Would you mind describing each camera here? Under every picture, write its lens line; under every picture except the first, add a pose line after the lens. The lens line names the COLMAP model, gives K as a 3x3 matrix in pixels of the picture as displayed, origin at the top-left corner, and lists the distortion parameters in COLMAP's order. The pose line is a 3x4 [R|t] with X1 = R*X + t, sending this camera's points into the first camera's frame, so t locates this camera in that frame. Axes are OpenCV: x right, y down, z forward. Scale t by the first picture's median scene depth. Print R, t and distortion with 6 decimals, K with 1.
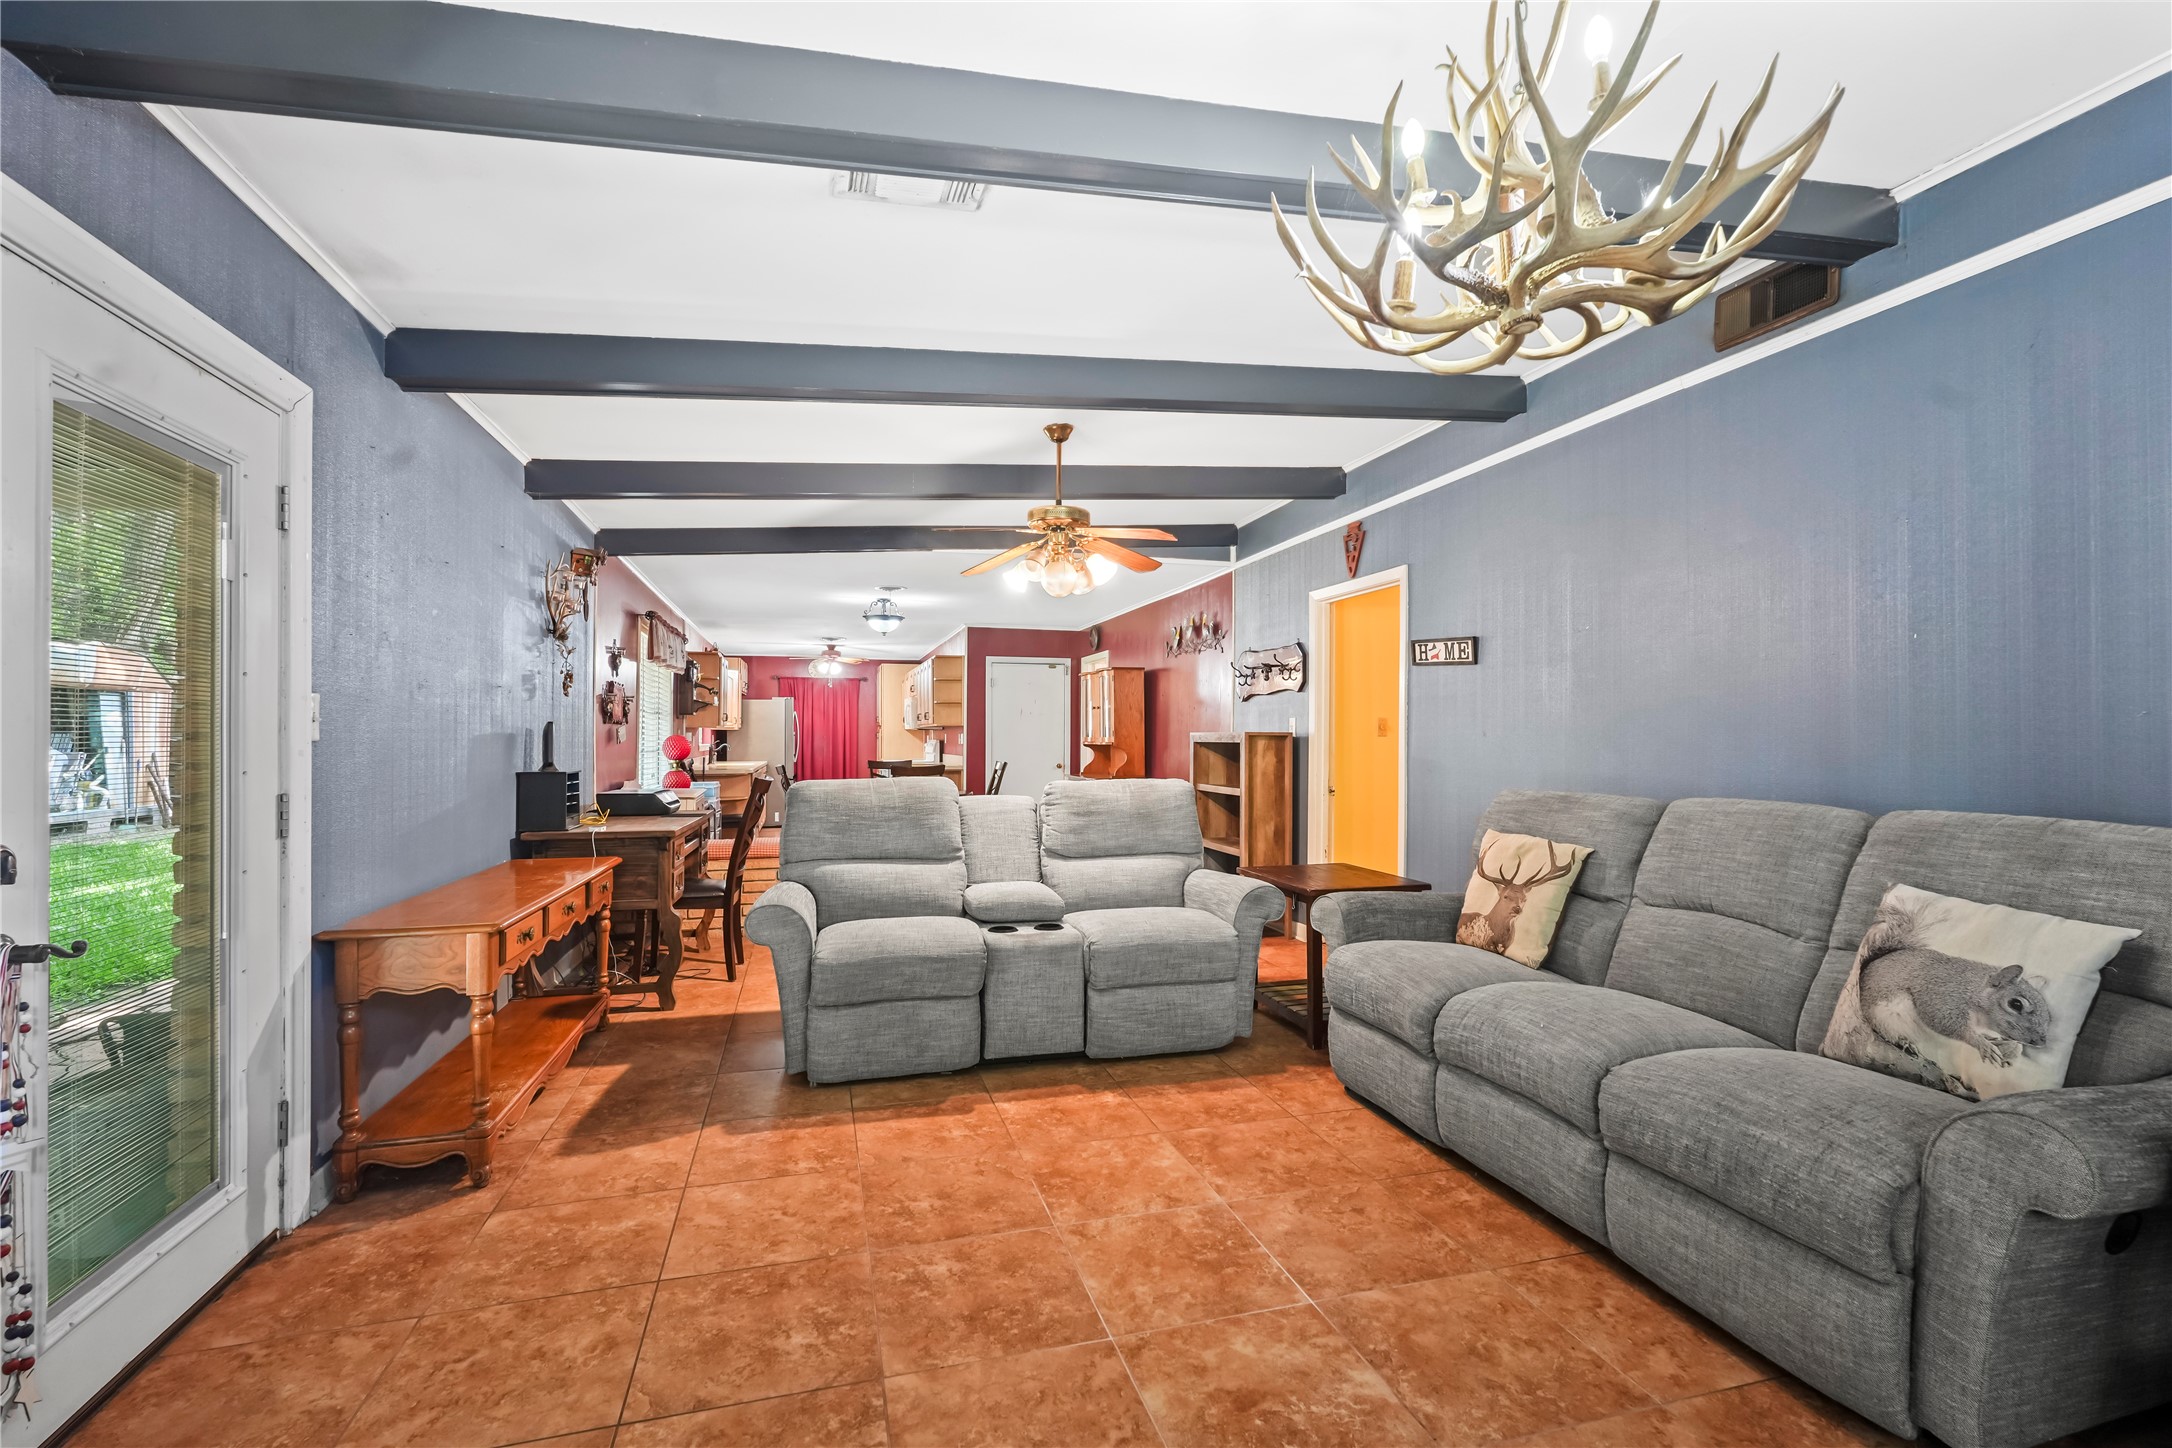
lens RADIAL K [[964.6, 0, 1086.0], [0, 964.6, 724.0], [0, 0, 1]] dist [0.000364, 0.000014]
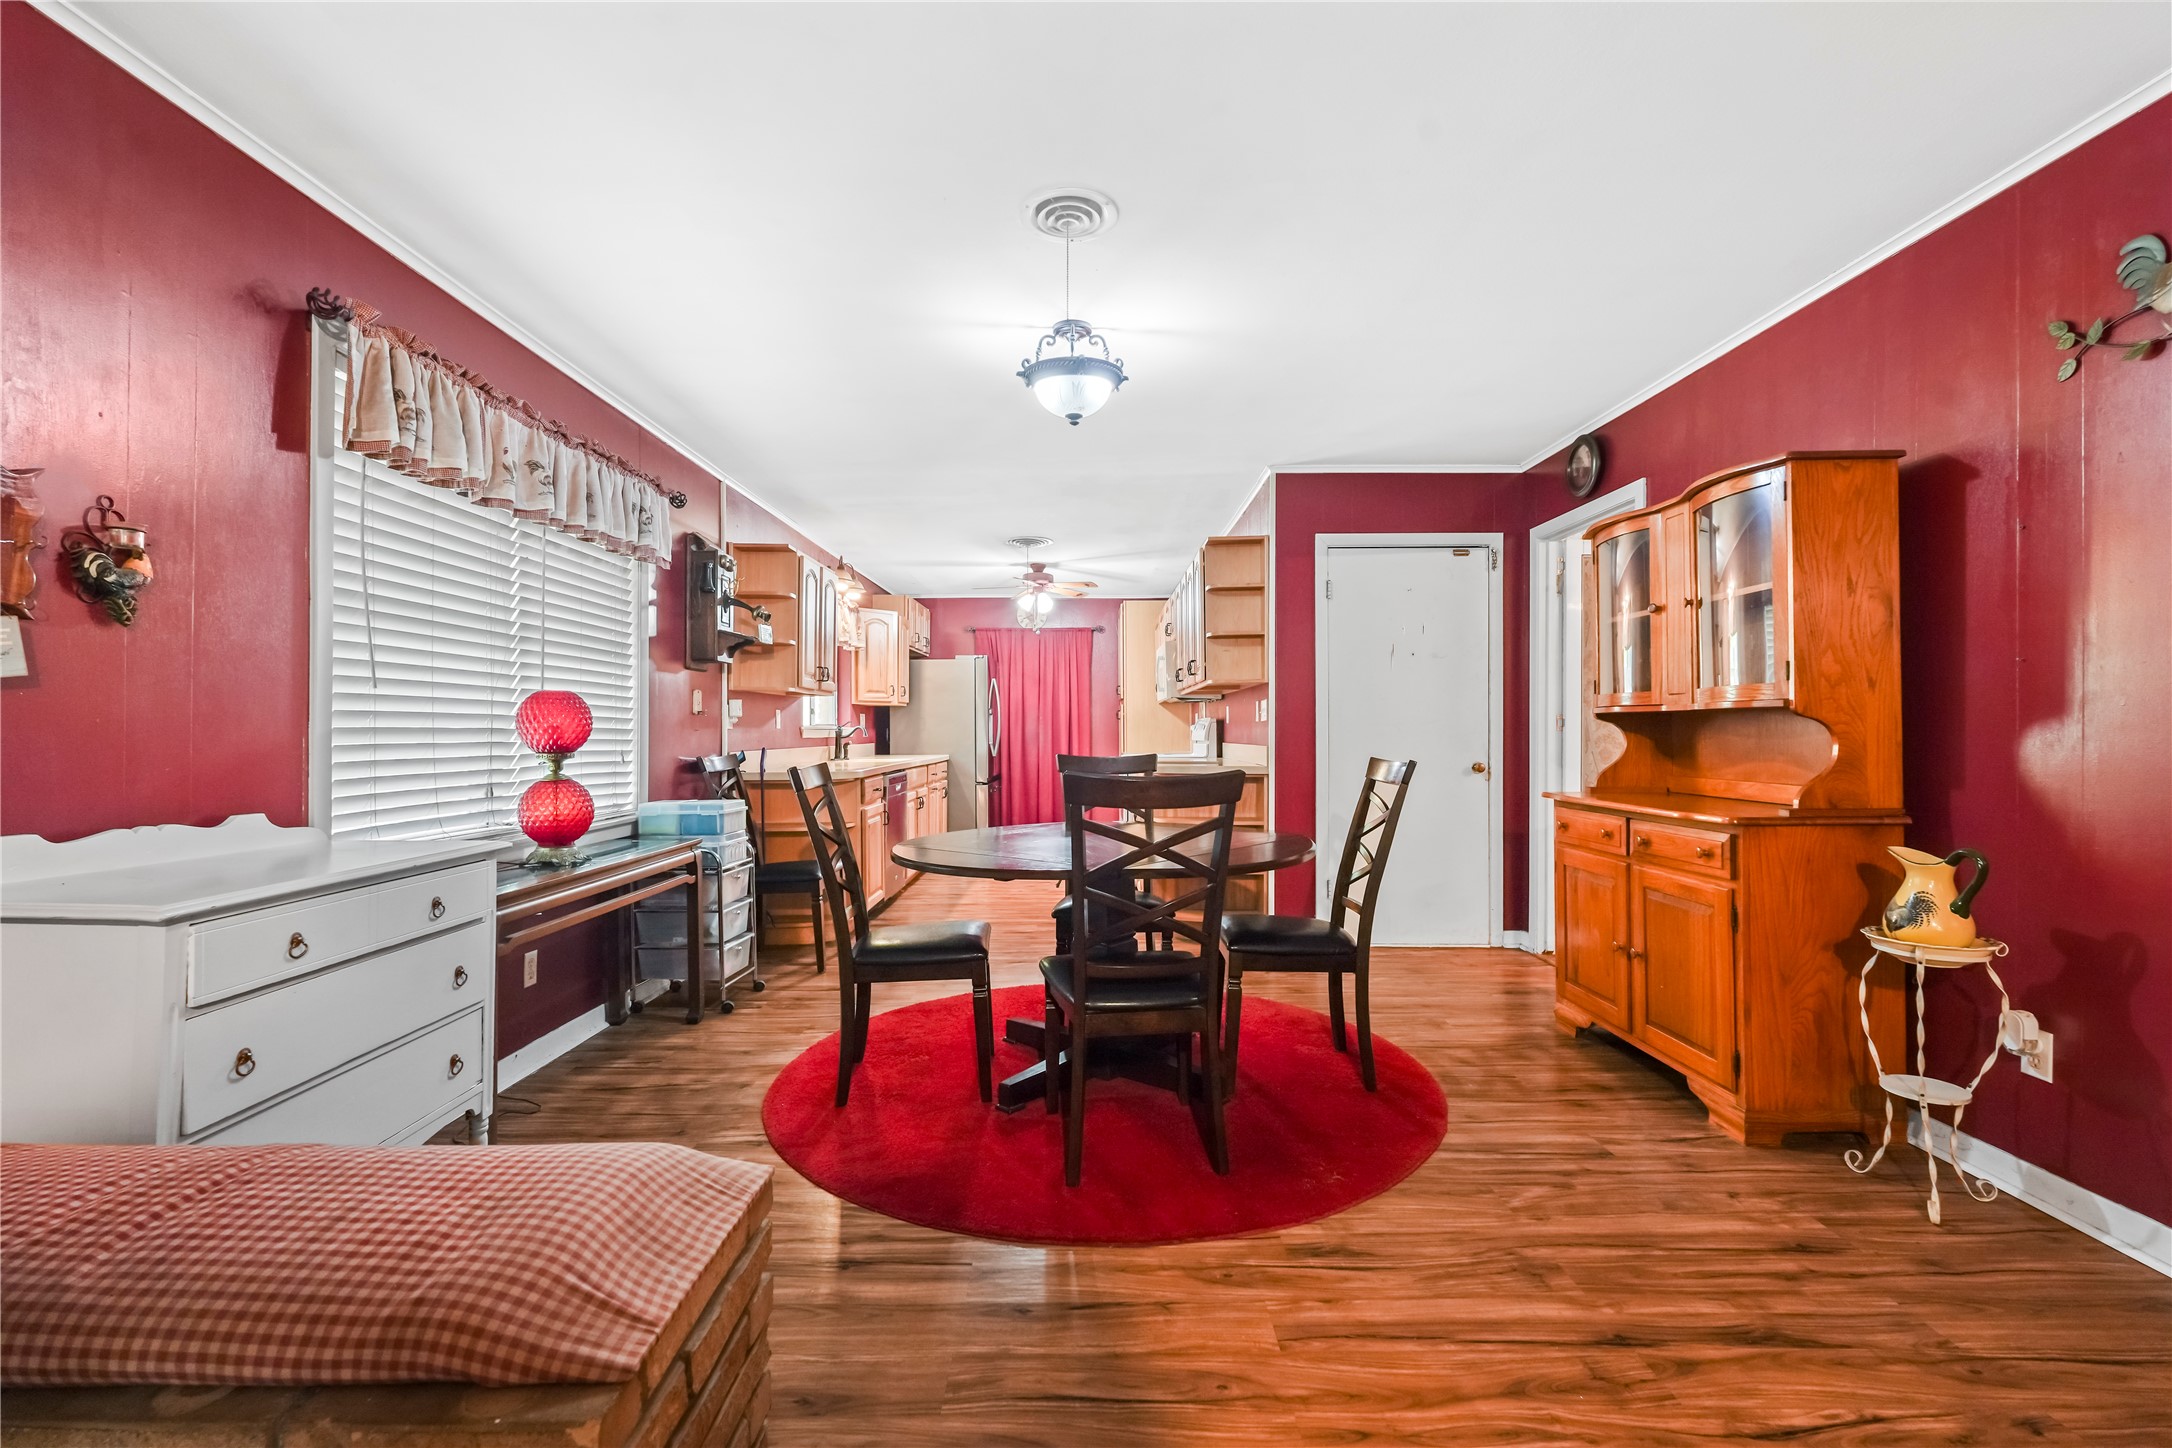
lens RADIAL K [[964.6, 0, 1086.0], [0, 964.6, 724.0], [0, 0, 1]] dist [0.000364, 0.000014]
pose [[0.961034, -0.006364, -0.276358, -0.060604], [0.008185, 0.999952, 0.005436, 0.014199], [0.276310, -0.007486, 0.961039, 0.381099]]
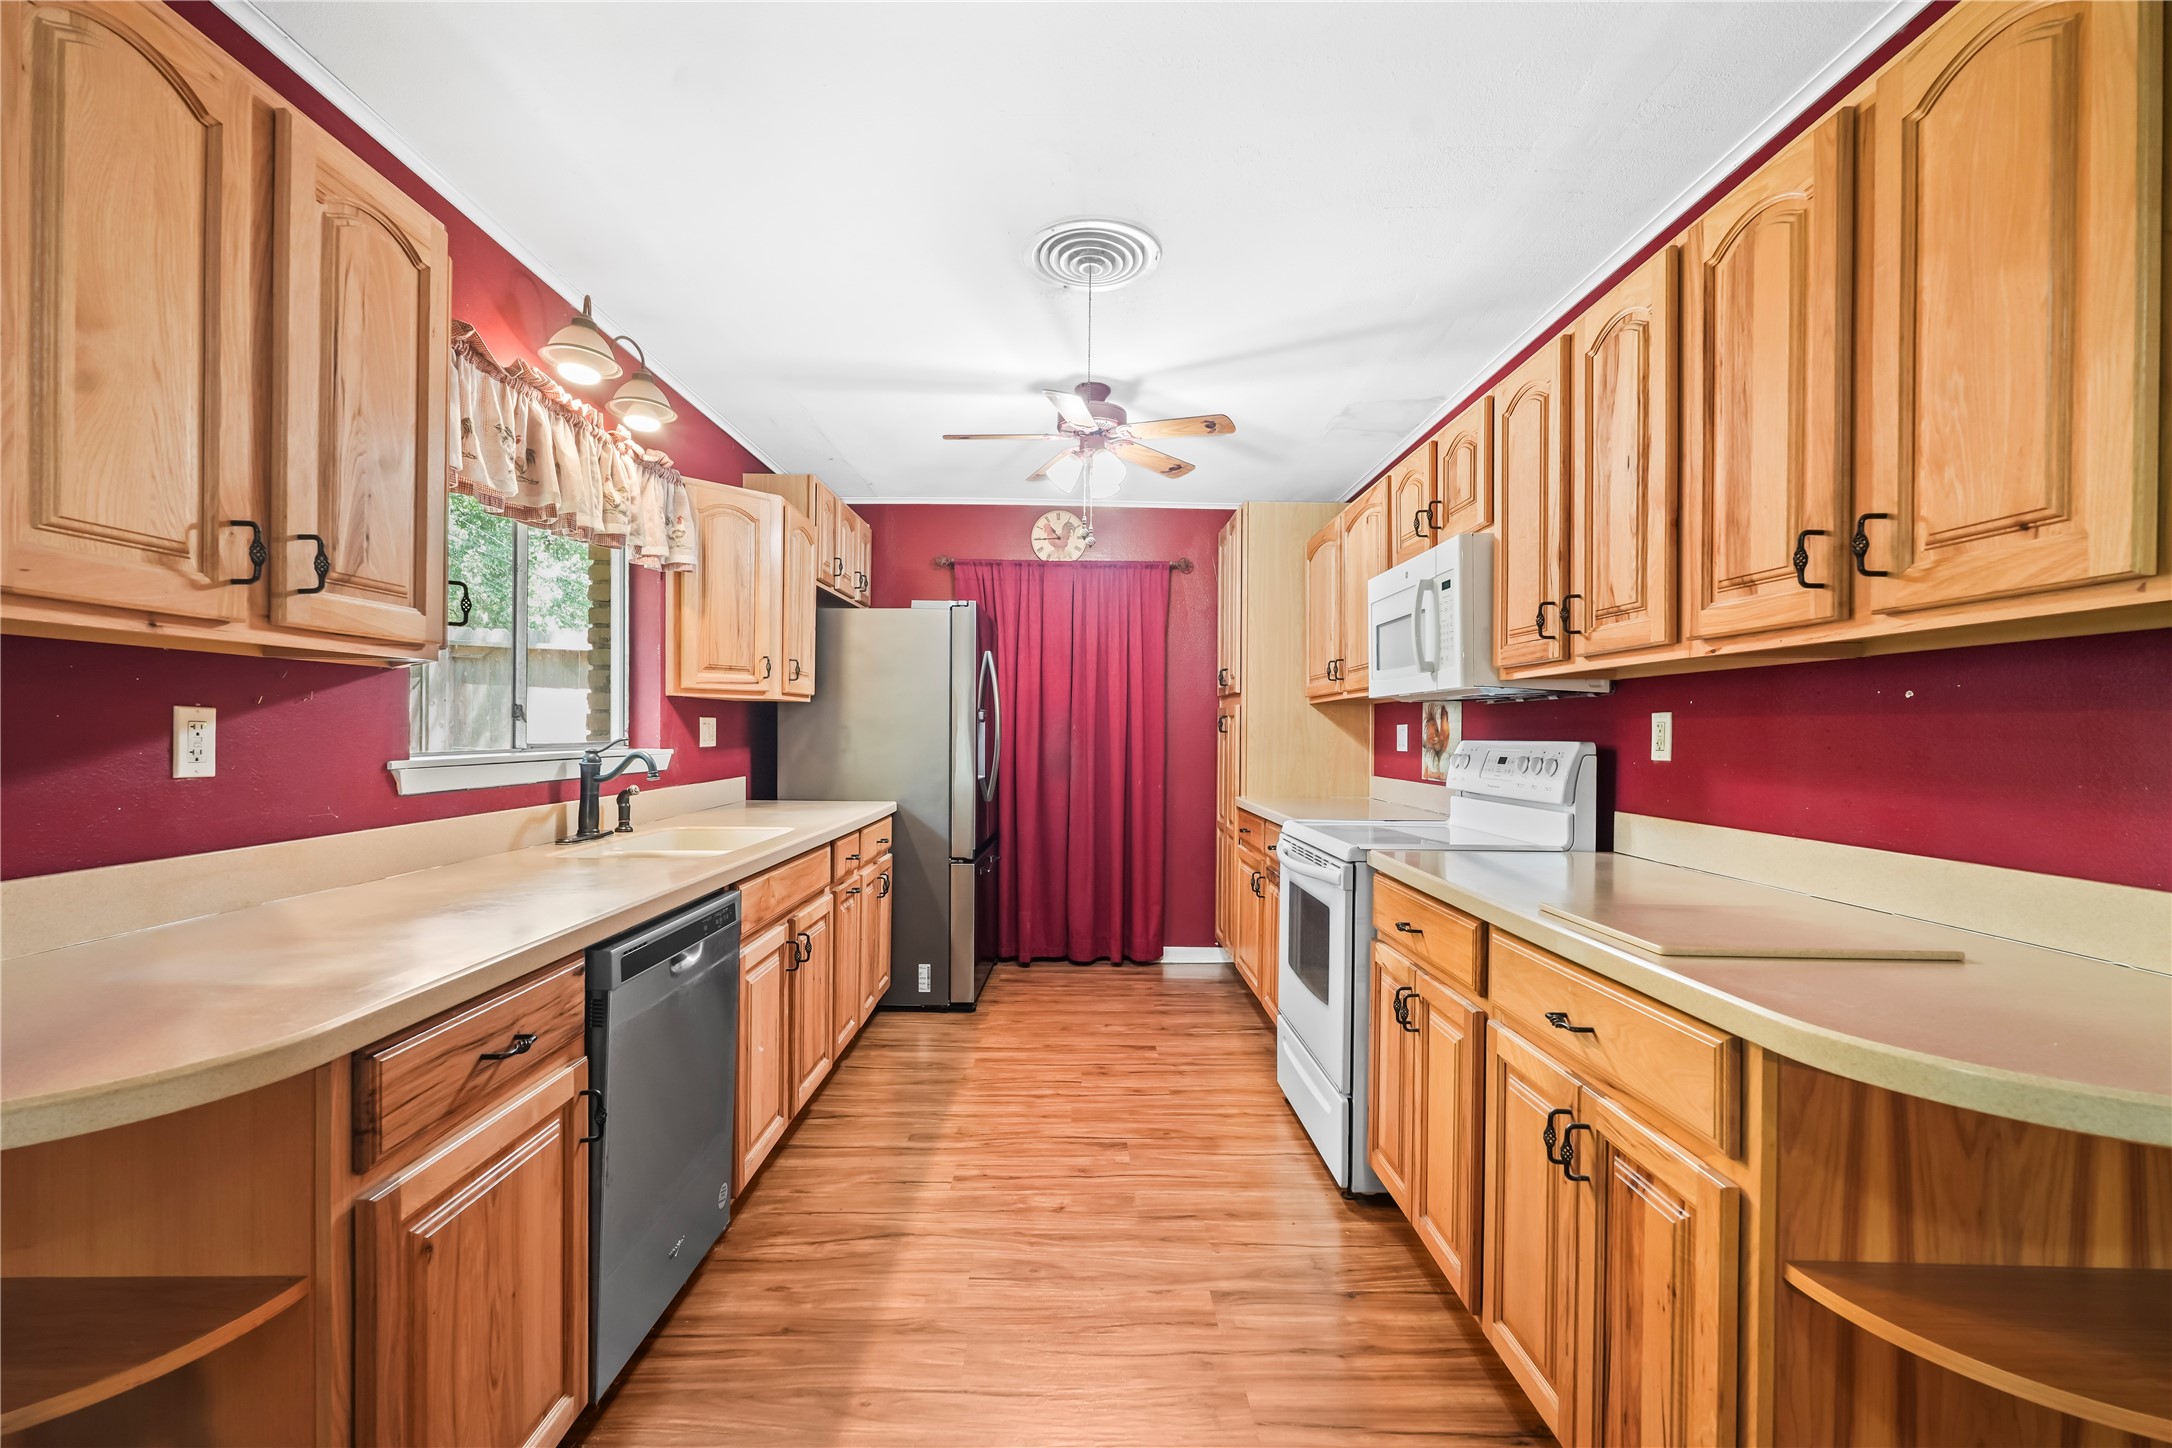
lens RADIAL K [[964.6, 0, 1086.0], [0, 964.6, 724.0], [0, 0, 1]] dist [0.000364, 0.000014]
pose [[0.964355, 0.004298, -0.264577, -0.176418], [-0.002922, 0.999980, 0.005592, 0.010149], [0.264596, -0.004619, 0.964348, 0.669725]]
